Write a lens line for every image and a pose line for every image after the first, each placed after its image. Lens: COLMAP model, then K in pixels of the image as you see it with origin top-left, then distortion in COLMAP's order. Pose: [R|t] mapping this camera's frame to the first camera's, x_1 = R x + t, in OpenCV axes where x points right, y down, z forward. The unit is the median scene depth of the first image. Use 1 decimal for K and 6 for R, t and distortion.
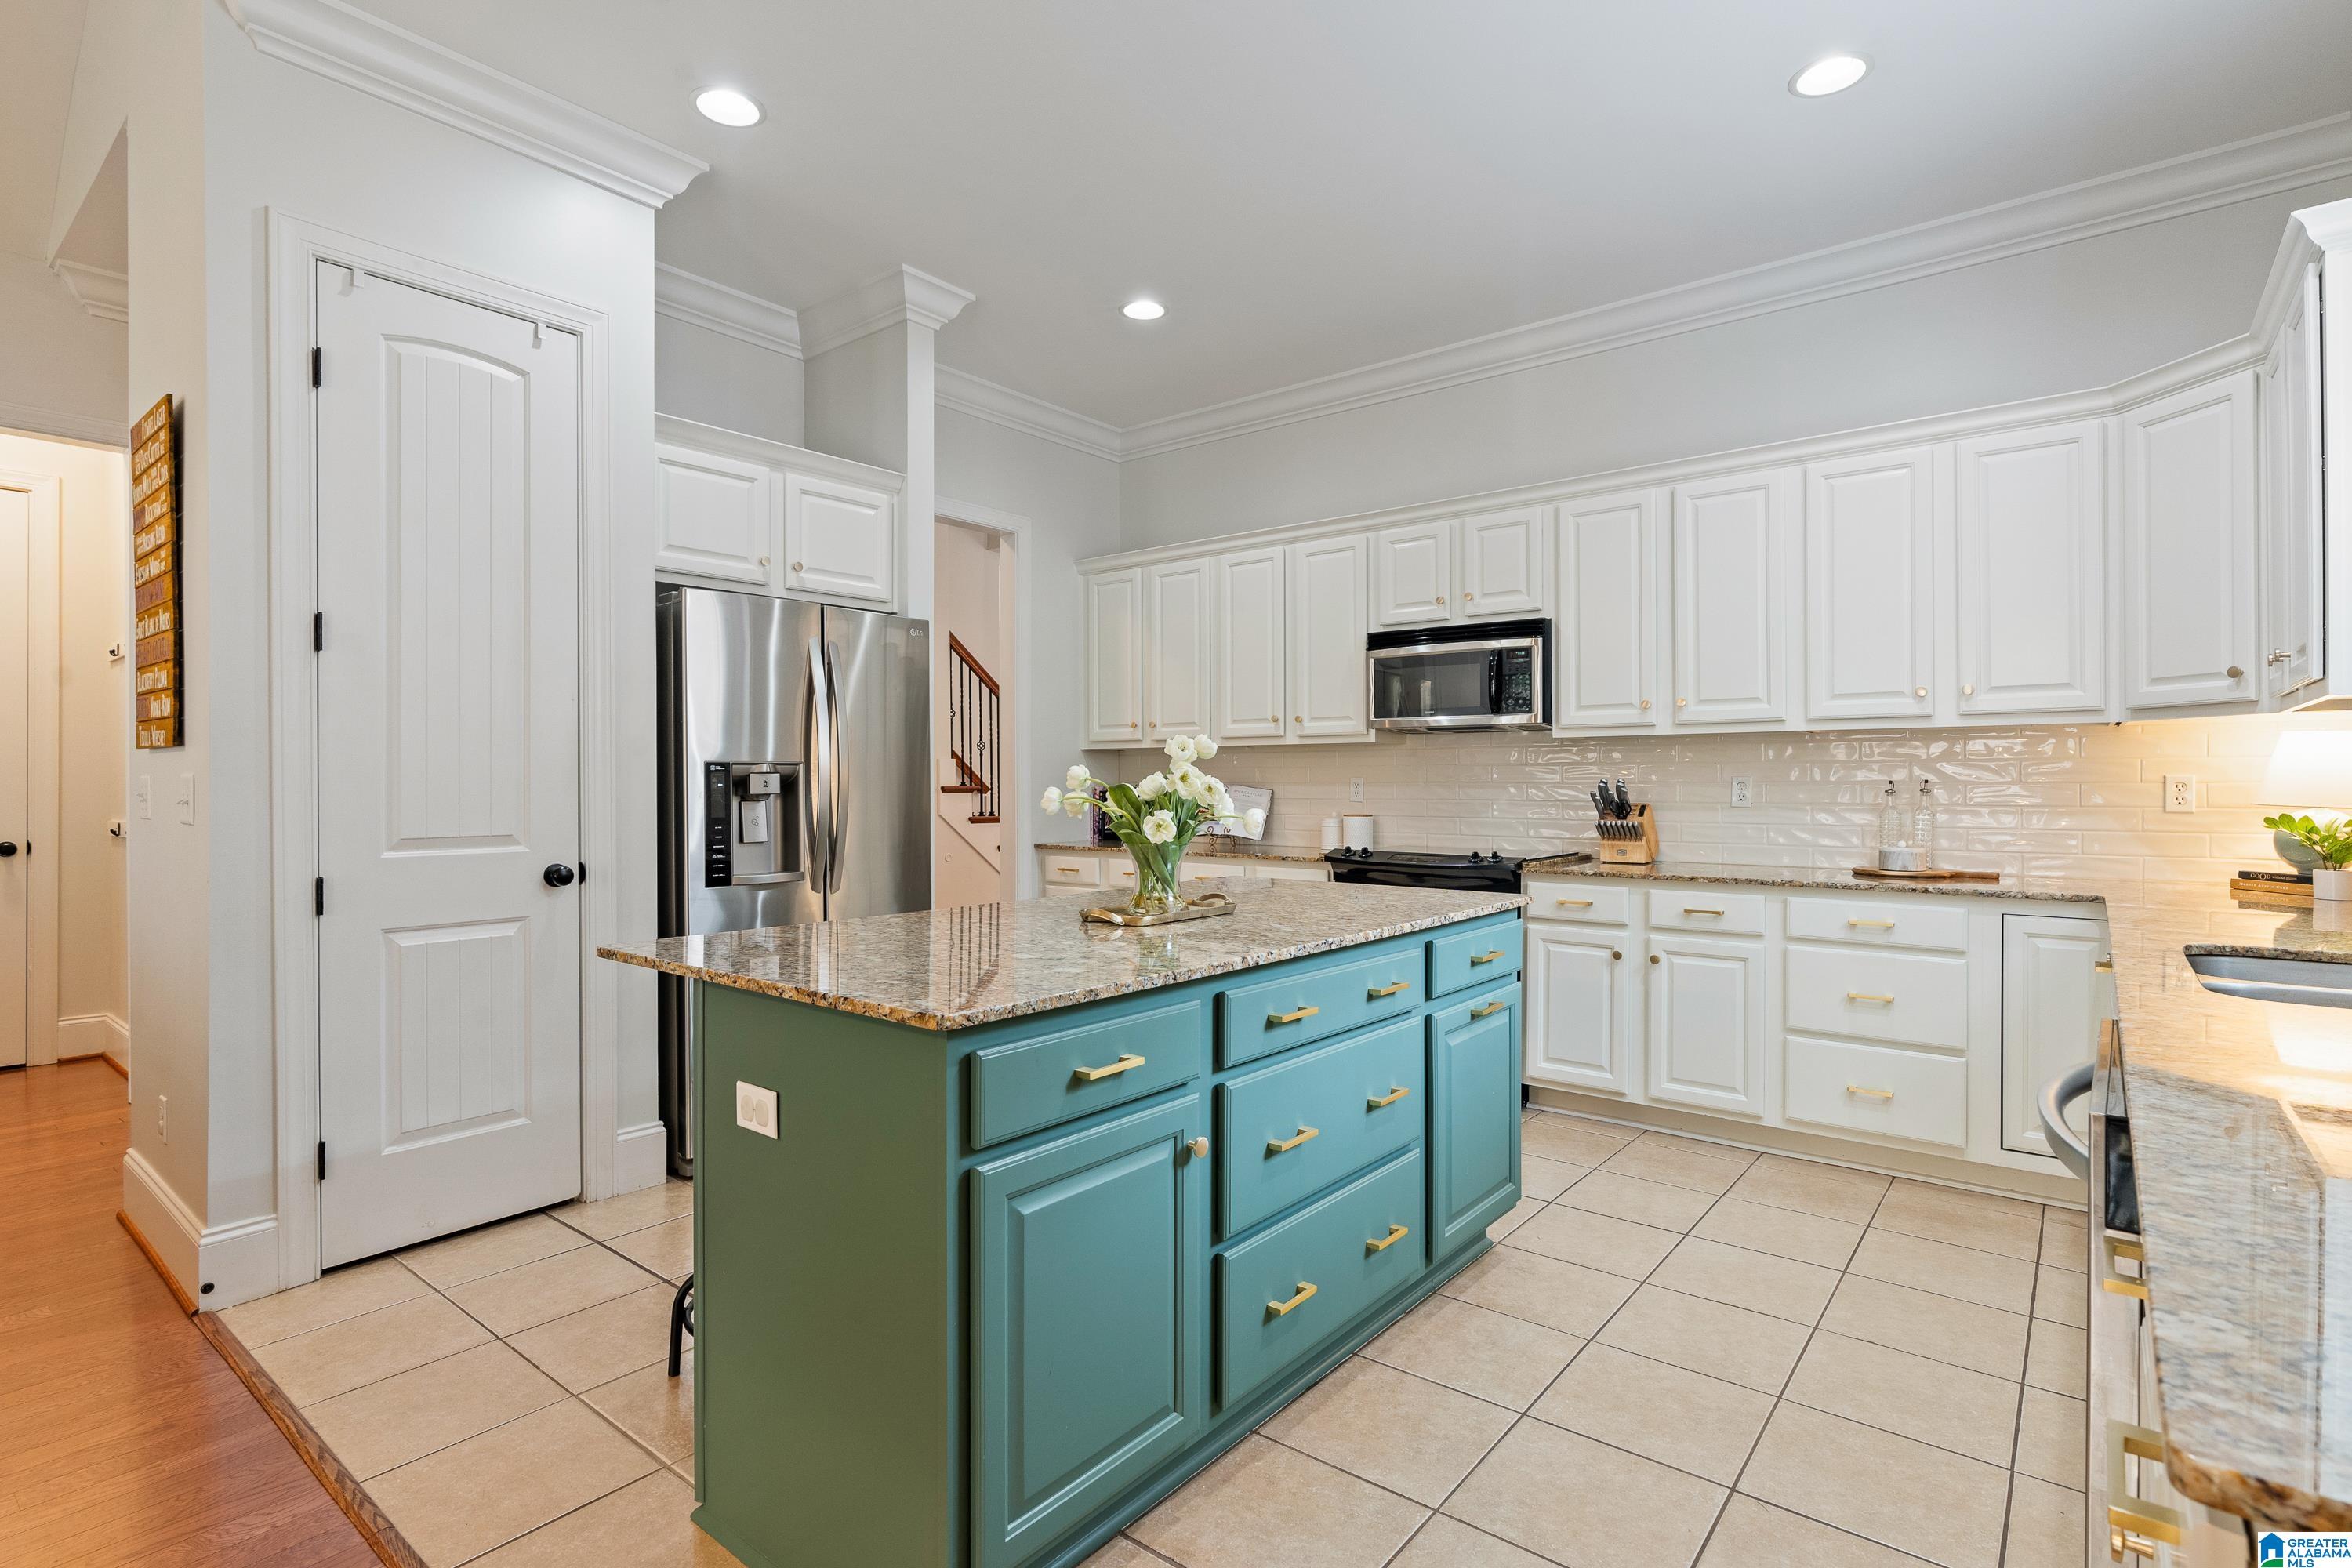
lens RADIAL K [[1142.8, 0, 1180.5], [0, 1142.8, 785.2], [0, 0, 1]] dist [-0.001199, 0.000248]
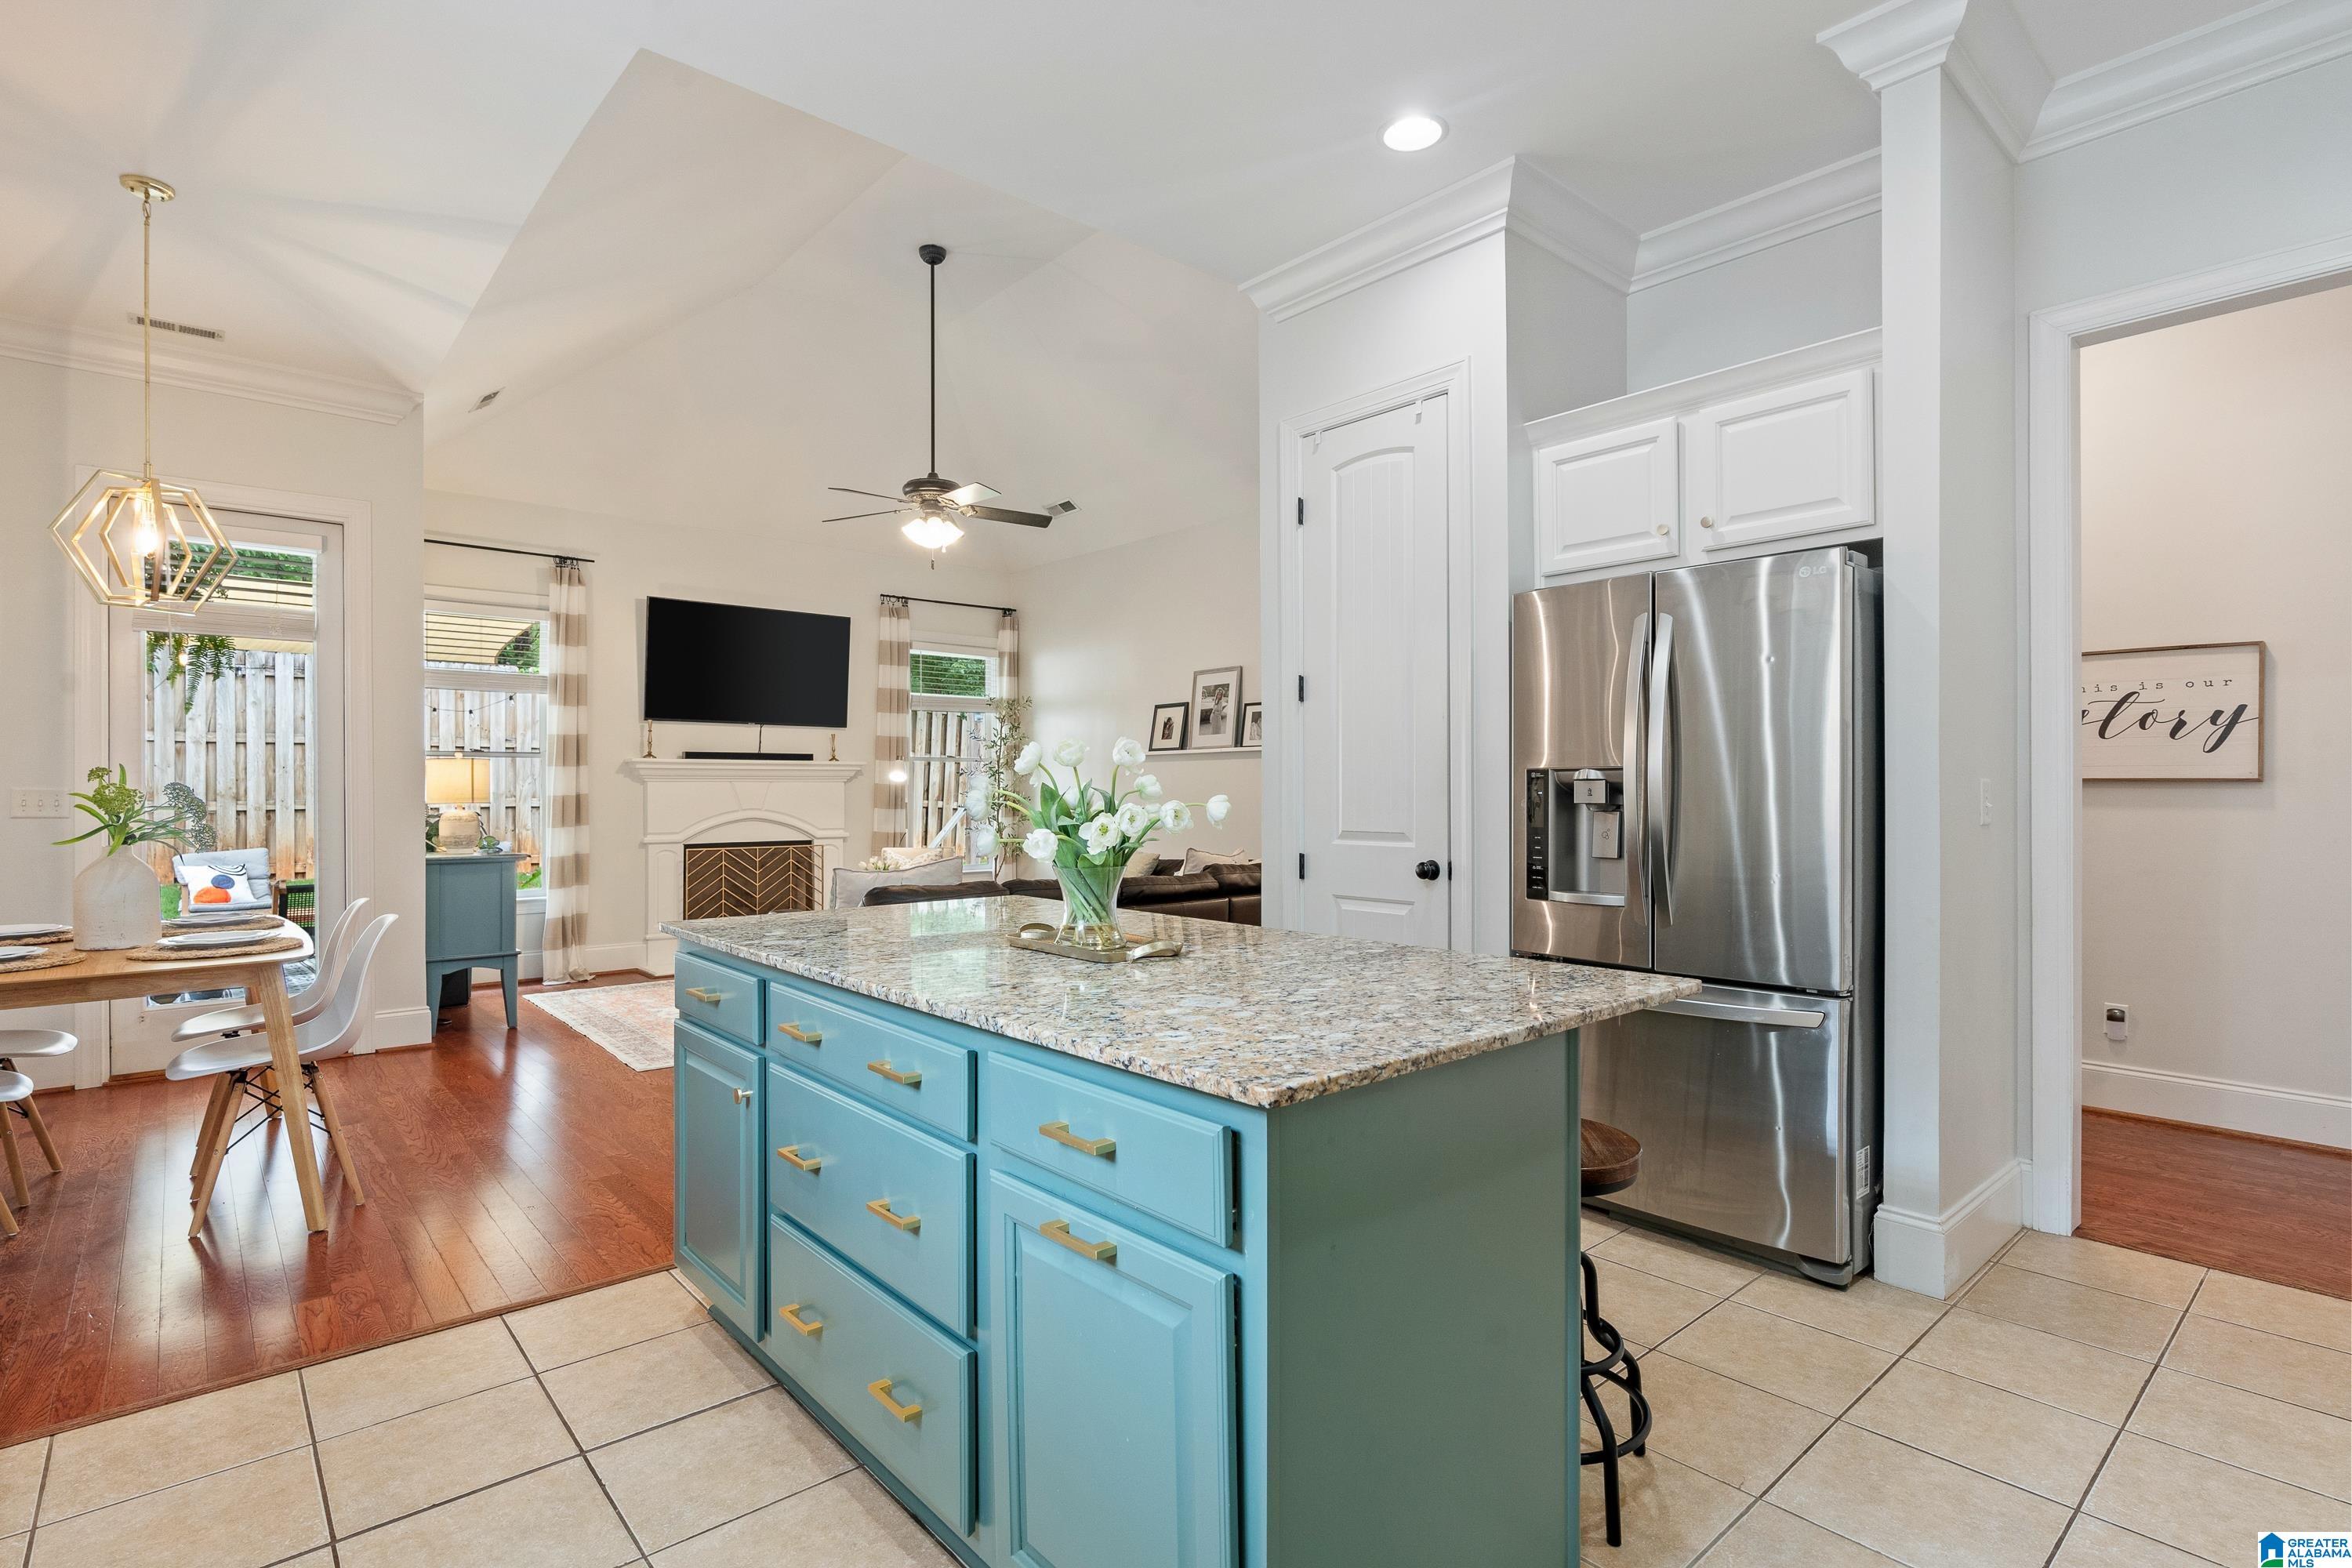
lens RADIAL K [[1142.8, 0, 1175.1], [0, 1142.8, 788.7], [0, 0, 1]] dist [-0.001199, 0.000248]
pose [[-0.172371, 0.003238, -0.985027, 0.568565], [-0.001670, 0.999992, 0.003579, -0.006557], [0.985031, 0.002262, -0.172365, 0.838378]]
